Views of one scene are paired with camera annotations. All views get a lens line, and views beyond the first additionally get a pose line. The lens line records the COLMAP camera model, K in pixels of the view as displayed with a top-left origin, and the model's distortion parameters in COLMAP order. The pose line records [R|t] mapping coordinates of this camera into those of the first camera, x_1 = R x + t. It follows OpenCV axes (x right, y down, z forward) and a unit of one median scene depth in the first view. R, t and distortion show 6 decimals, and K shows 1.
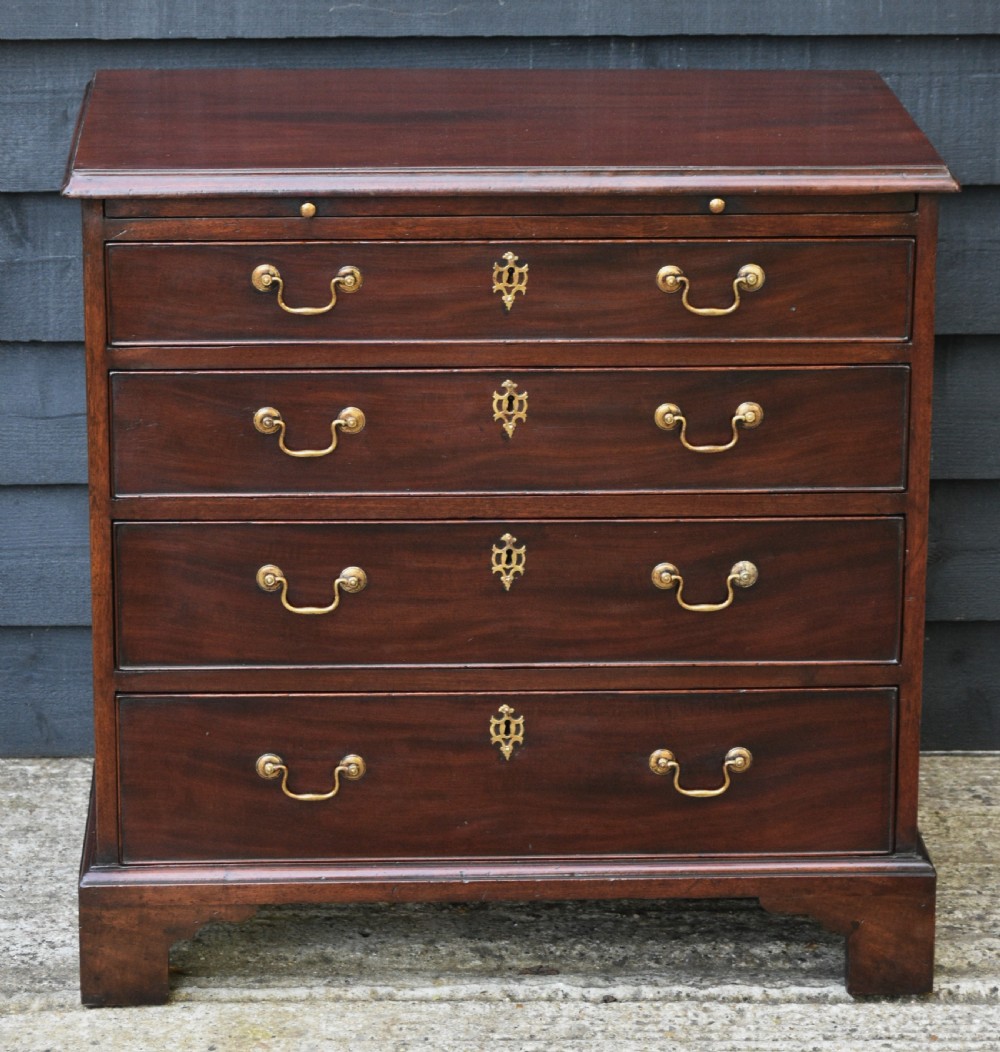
lens RADIAL K [[3868.1, 0, 503.2], [0, 3868.1, 428.2], [0, 0, 1]] dist [-0.011037, -0.241469]
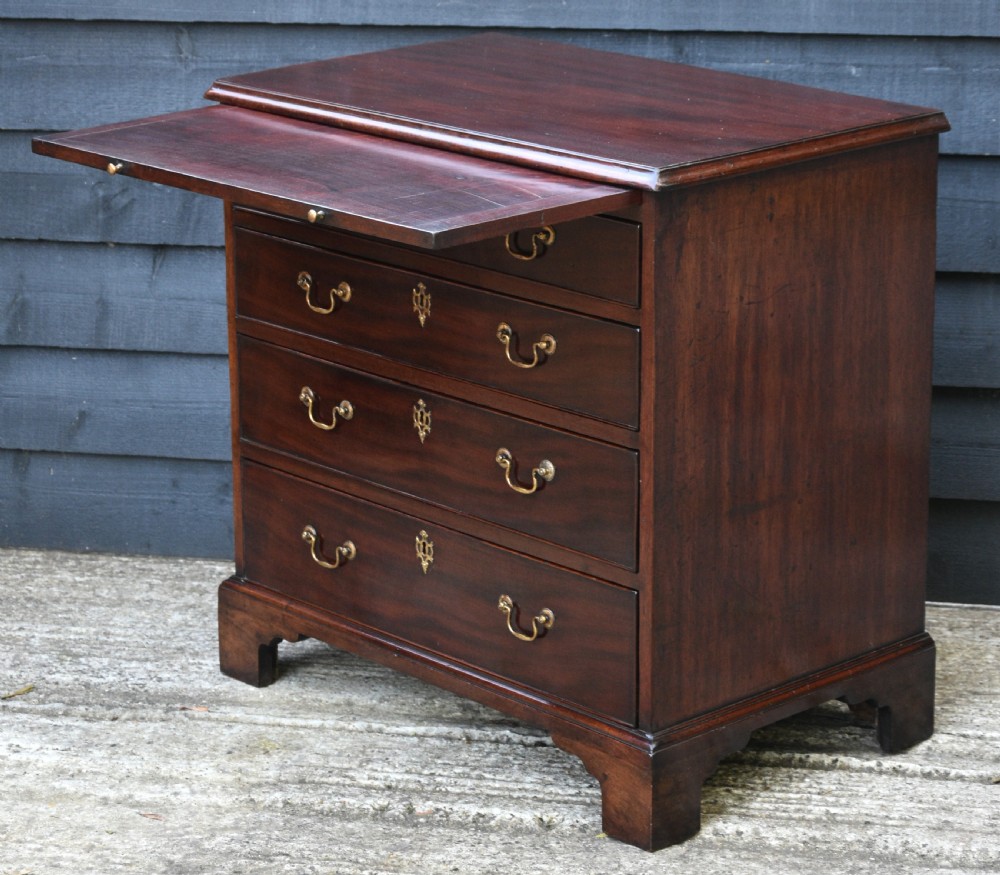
lens RADIAL K [[3199.0, 0, 497.6], [0, 3199.0, 320.7], [0, 0, 1]] dist [-0.033761, 0.017965]
pose [[0.972186, 0.044452, -0.229955, 0.260833], [-0.054928, 0.997714, -0.039357, 0.047805], [0.227680, 0.050893, 0.972405, -0.070956]]
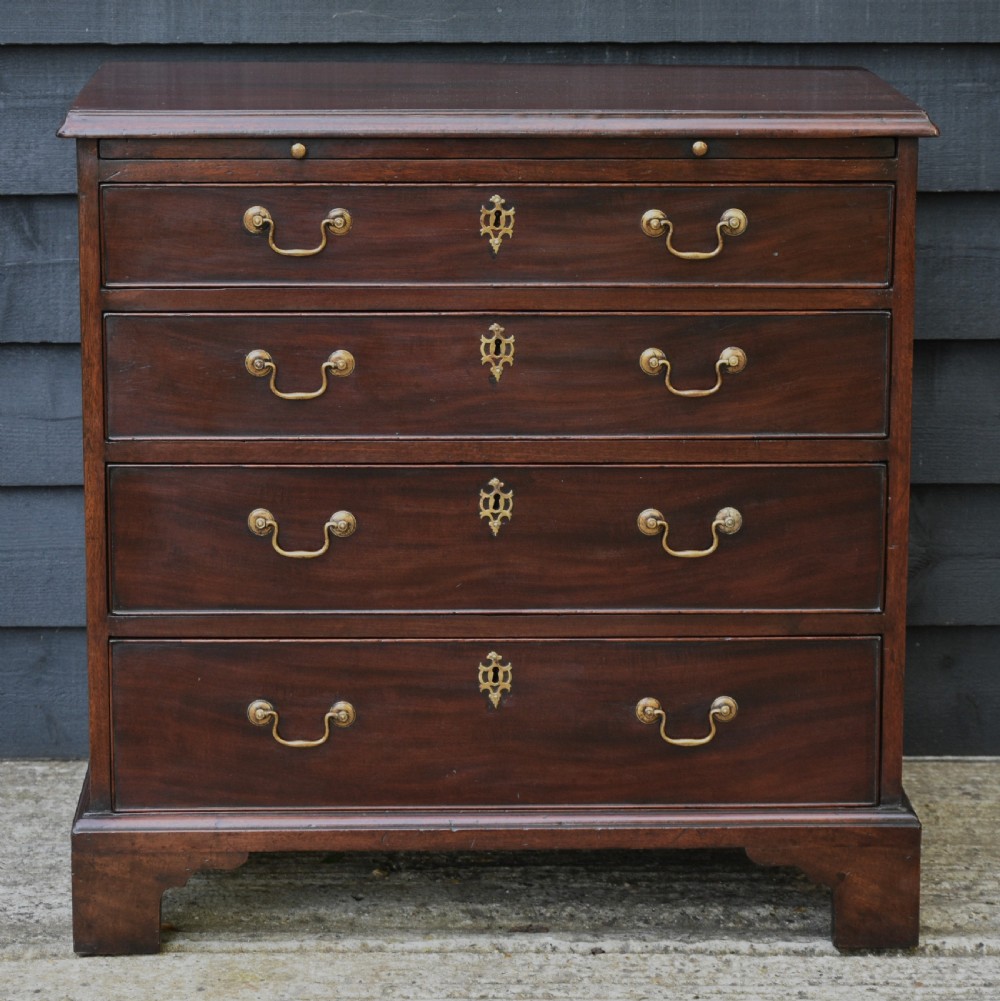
lens RADIAL K [[3609.5, 0, 522.0], [0, 3609.5, 514.9], [0, 0, 1]] dist [-0.025134, -0.073191]
pose [[0.999947, 0.001457, -0.010237, 0.017482], [-0.002077, 0.998145, -0.060848, 0.092344], [0.010130, 0.060866, 0.998095, 0.054164]]
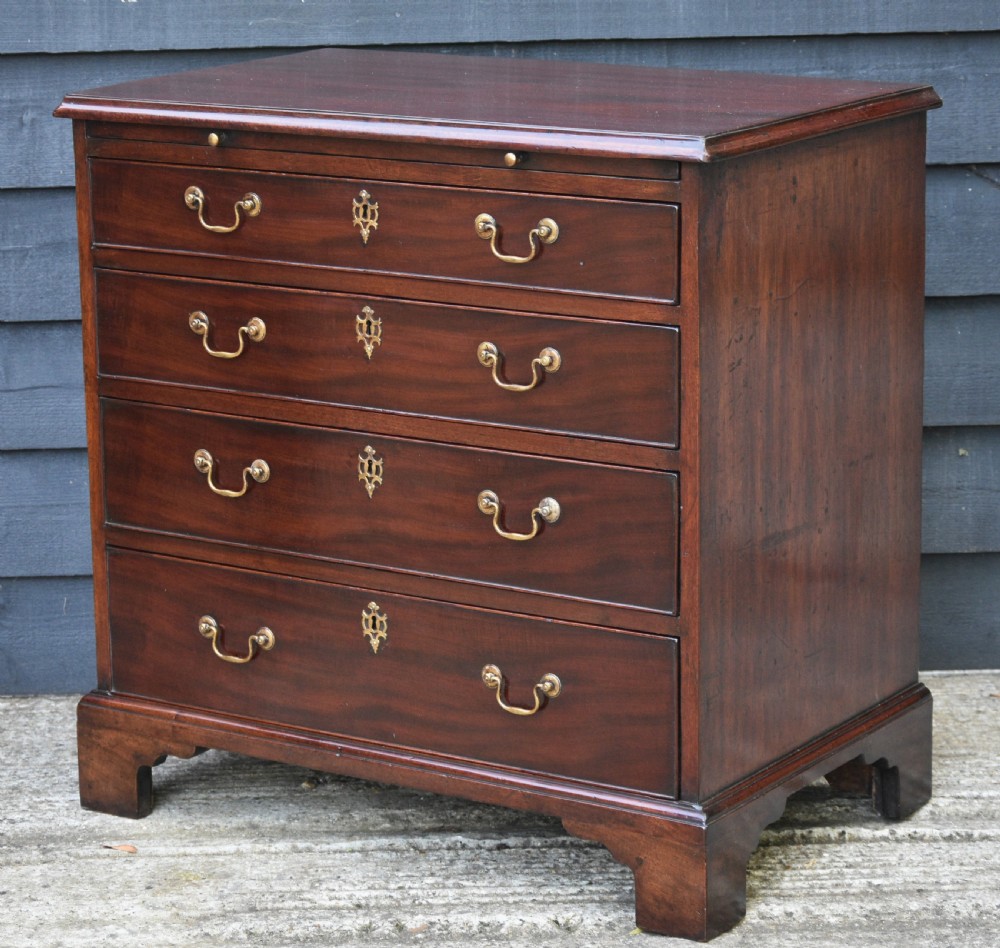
lens RADIAL K [[3369.2, 0, 500.0], [0, 3369.2, 474.0], [0, 0, 1]] dist [-0.029117, 0.015348]
pose [[0.999738, -0.022499, 0.004133, 0.025508], [0.022735, 0.997234, -0.070765, 0.109734], [-0.002529, 0.070840, 0.997484, 0.008334]]
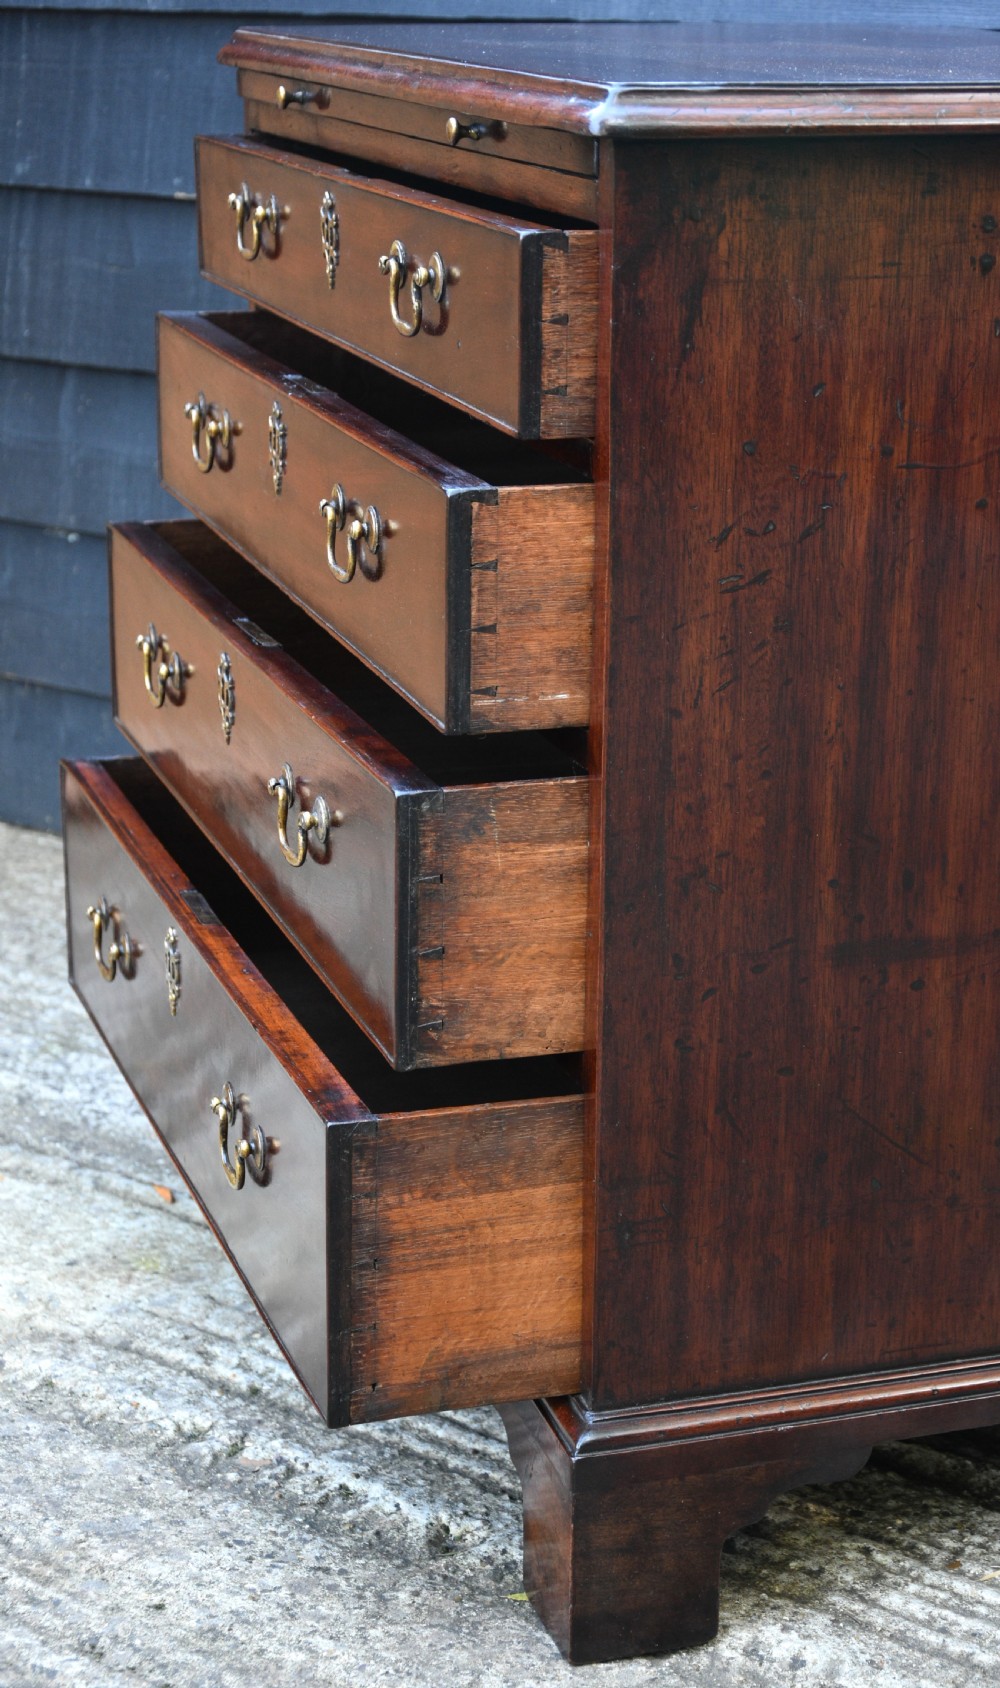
lens RADIAL K [[3066.3, 0, 533.2], [0, 3066.3, 883.5], [0, 0, 1]] dist [-0.014735, -0.025229]
pose [[0.781357, 0.184418, -0.596214, 0.320184], [-0.183987, 0.980952, 0.062302, 0.036757], [0.596348, 0.061015, 0.800404, 0.572117]]
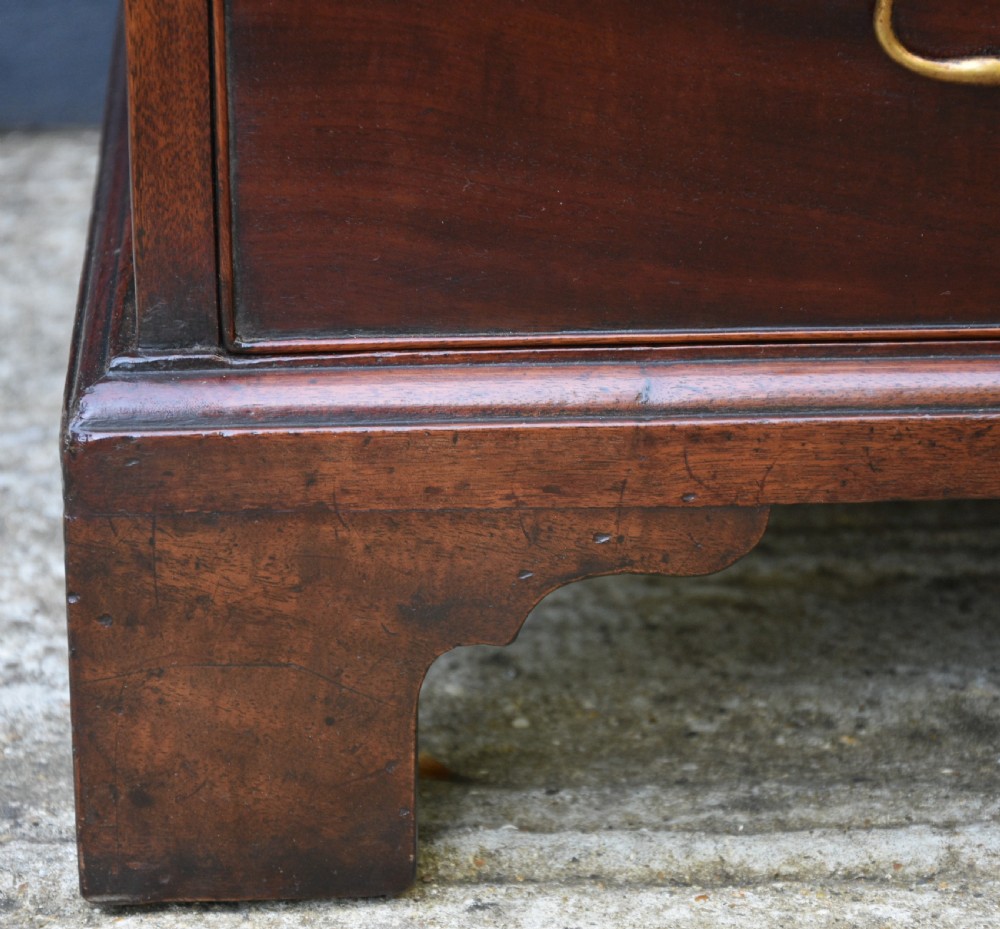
lens RADIAL K [[5039.2, 0, 485.5], [0, 5039.2, 464.7], [0, 0, 1]] dist [0.049003, -0.386894]
pose [[0.999581, -0.006912, -0.028111, -0.072681], [0.009072, 0.996956, 0.077436, 0.094628], [0.027491, -0.077658, 0.996601, 0.669452]]
